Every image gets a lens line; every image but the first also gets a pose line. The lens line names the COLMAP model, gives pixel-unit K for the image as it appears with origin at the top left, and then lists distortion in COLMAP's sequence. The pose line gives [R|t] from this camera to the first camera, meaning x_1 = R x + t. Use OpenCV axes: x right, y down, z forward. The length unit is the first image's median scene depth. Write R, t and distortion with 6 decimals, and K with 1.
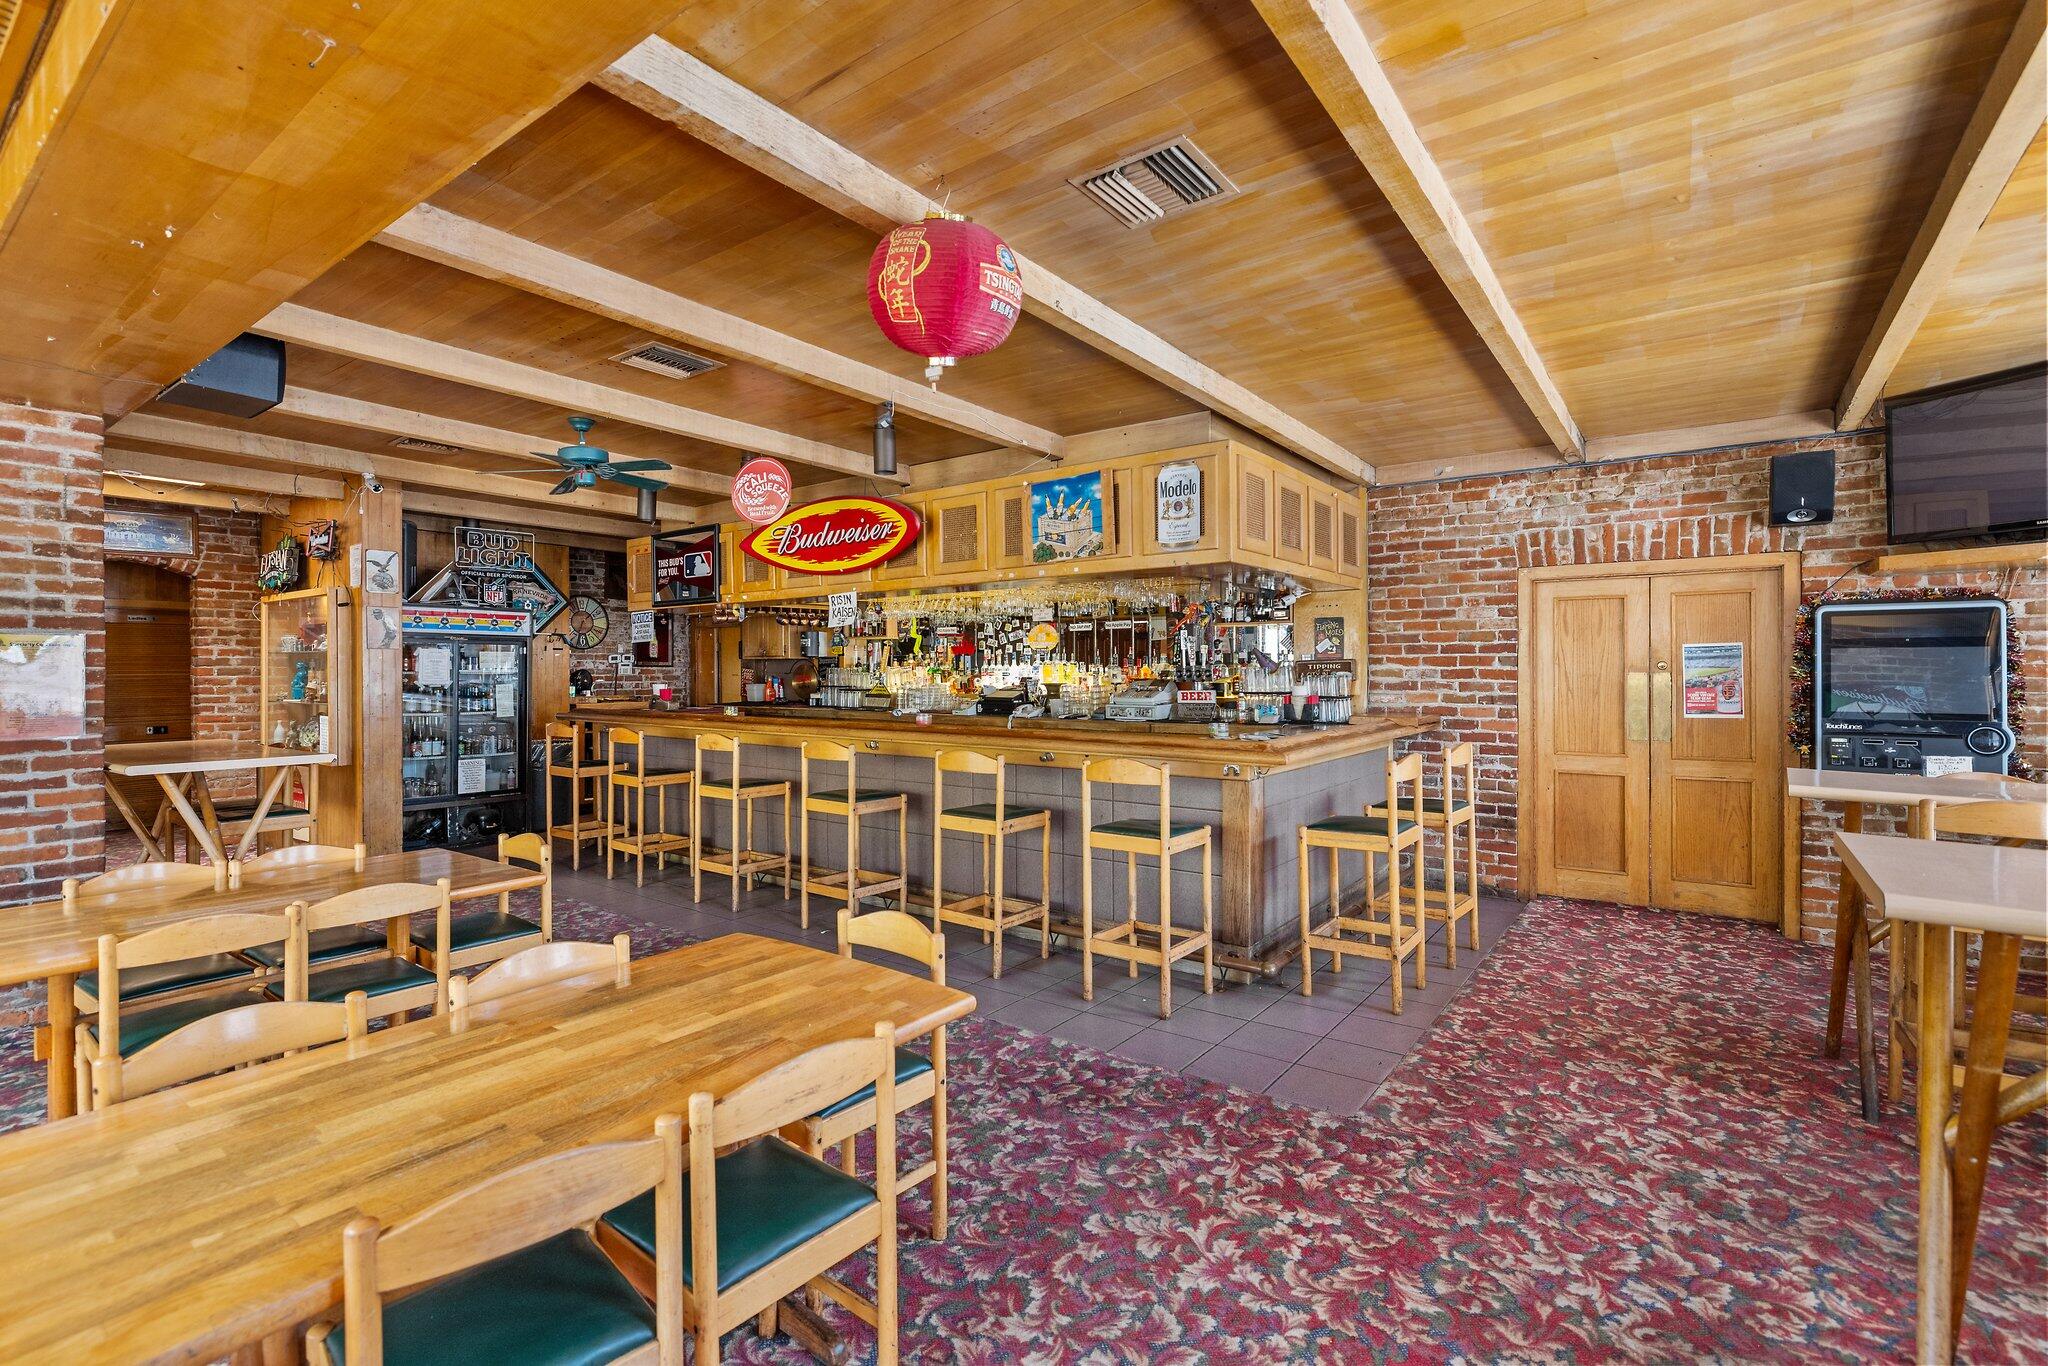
lens RADIAL K [[932.1, 0, 1023.4], [0, 932.1, 677.4], [0, 0, 1]] dist [0.001340, 0.000245]
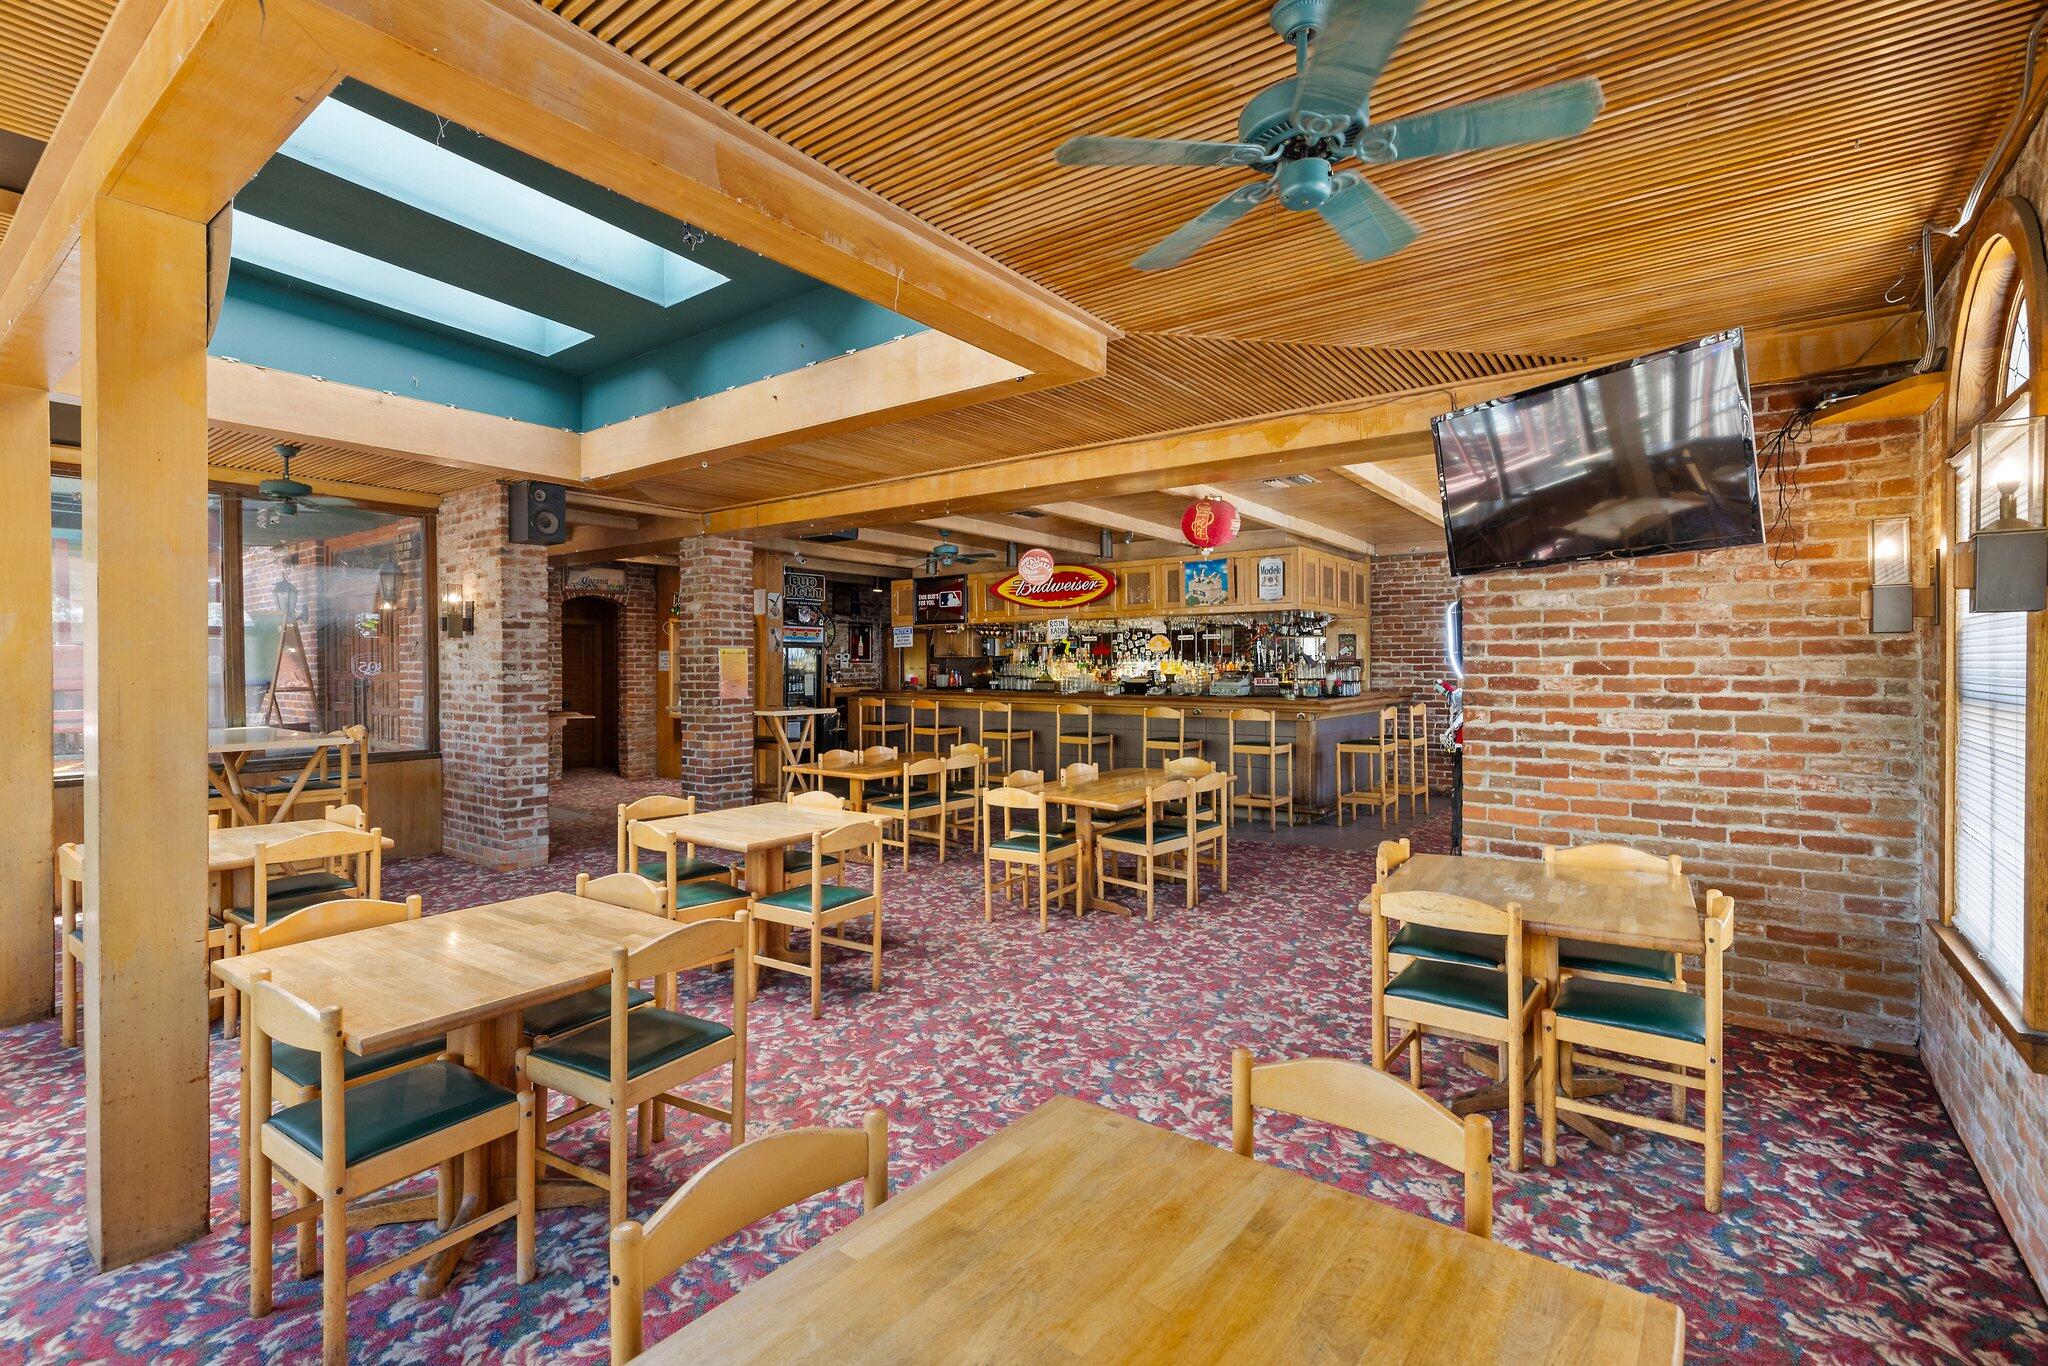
lens RADIAL K [[932.1, 0, 1023.4], [0, 932.1, 677.4], [0, 0, 1]] dist [0.001340, 0.000245]
pose [[0.999994, 0.000838, -0.003244, -0.249752], [-0.000817, 0.999979, 0.006361, 0.003364], [0.003249, -0.006358, 0.999975, -0.680596]]
